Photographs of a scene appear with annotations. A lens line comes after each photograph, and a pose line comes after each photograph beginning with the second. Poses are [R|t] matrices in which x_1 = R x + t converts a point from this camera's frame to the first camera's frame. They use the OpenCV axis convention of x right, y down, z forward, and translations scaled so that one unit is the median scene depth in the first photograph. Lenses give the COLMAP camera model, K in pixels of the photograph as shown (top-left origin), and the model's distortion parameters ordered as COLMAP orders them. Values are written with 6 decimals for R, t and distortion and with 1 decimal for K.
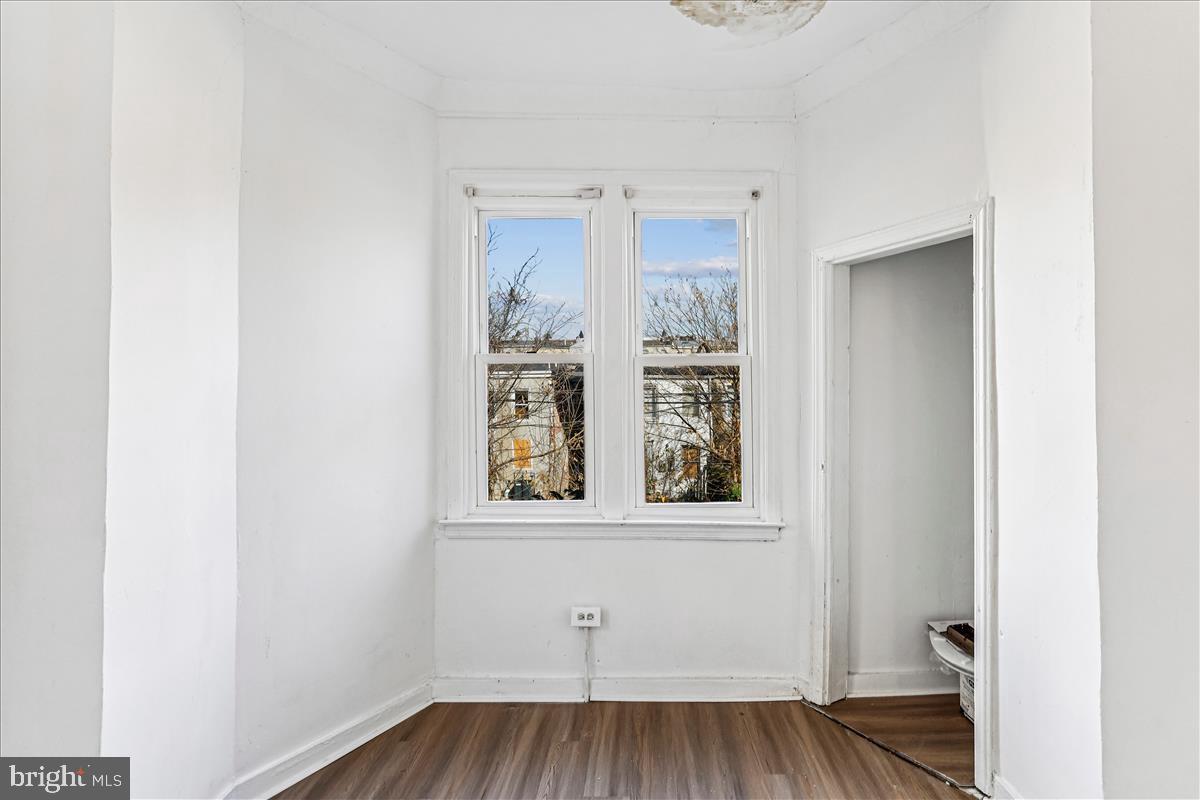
lens RADIAL K [[575.5, 0, 602.3], [0, 575.5, 368.5], [0, 0, 1]] dist [0.001470, 0.000504]
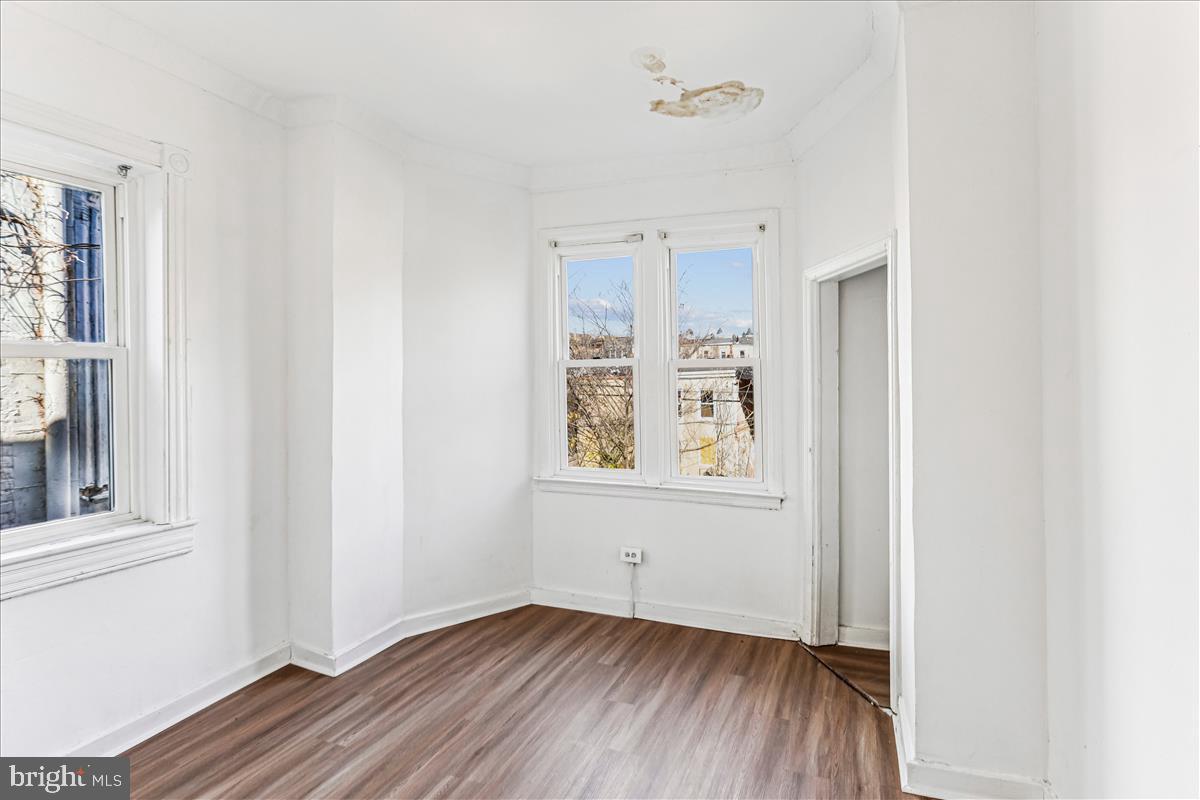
lens RADIAL K [[601.2, 0, 623.7], [0, 601.2, 372.8], [0, 0, 1]] dist [0.000550, 0.001420]
pose [[0.937260, -0.004609, -0.348601, 0.451237], [0.007186, 0.999956, 0.006101, -0.002486], [0.348557, -0.008224, 0.937251, -0.320247]]
